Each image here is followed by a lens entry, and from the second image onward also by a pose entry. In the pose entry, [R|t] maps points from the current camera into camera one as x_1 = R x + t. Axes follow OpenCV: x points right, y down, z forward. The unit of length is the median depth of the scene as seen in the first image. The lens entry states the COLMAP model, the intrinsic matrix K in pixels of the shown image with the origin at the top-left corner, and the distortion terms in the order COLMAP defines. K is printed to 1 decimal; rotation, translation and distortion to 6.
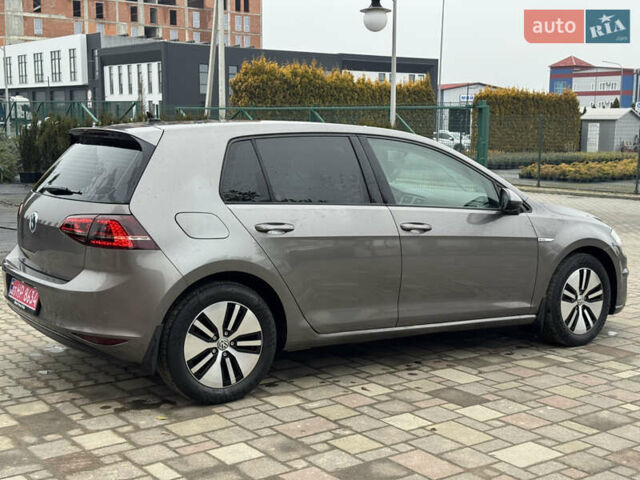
lens RADIAL K [[876.8, 0, 316.6], [0, 876.8, 239.8], [0, 0, 1]] dist [0.120660, 0.000000]
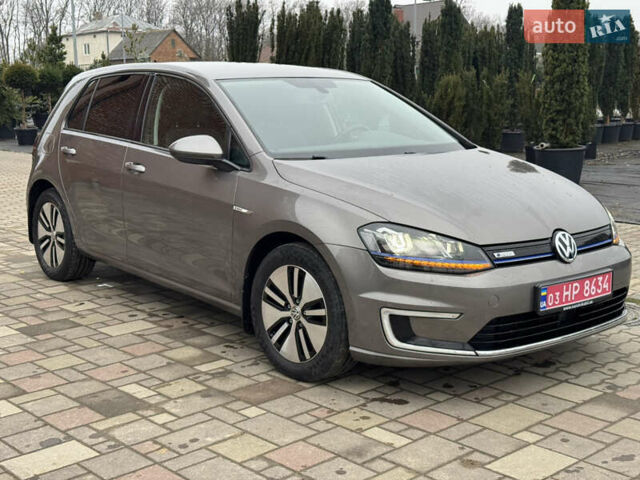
lens RADIAL K [[876.8, 0, 318.5], [0, 876.8, 237.3], [0, 0, 1]] dist [0.120660, 0.000000]
pose [[0.130400, 0.154720, -0.979315, 1.060222], [-0.121185, 0.982830, 0.139139, -0.093522], [0.984028, 0.100534, 0.146911, 1.022053]]
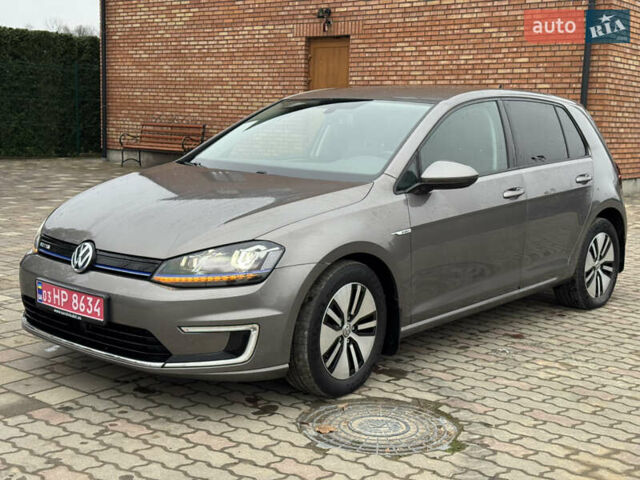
lens RADIAL K [[876.8, 0, 321.6], [0, 876.8, 240.0], [0, 0, 1]] dist [0.120660, 0.000000]
pose [[-0.956612, 0.001926, -0.291357, 0.401015], [-0.077512, 0.962261, 0.260857, -0.233190], [0.280864, 0.272123, -0.920361, 2.065698]]
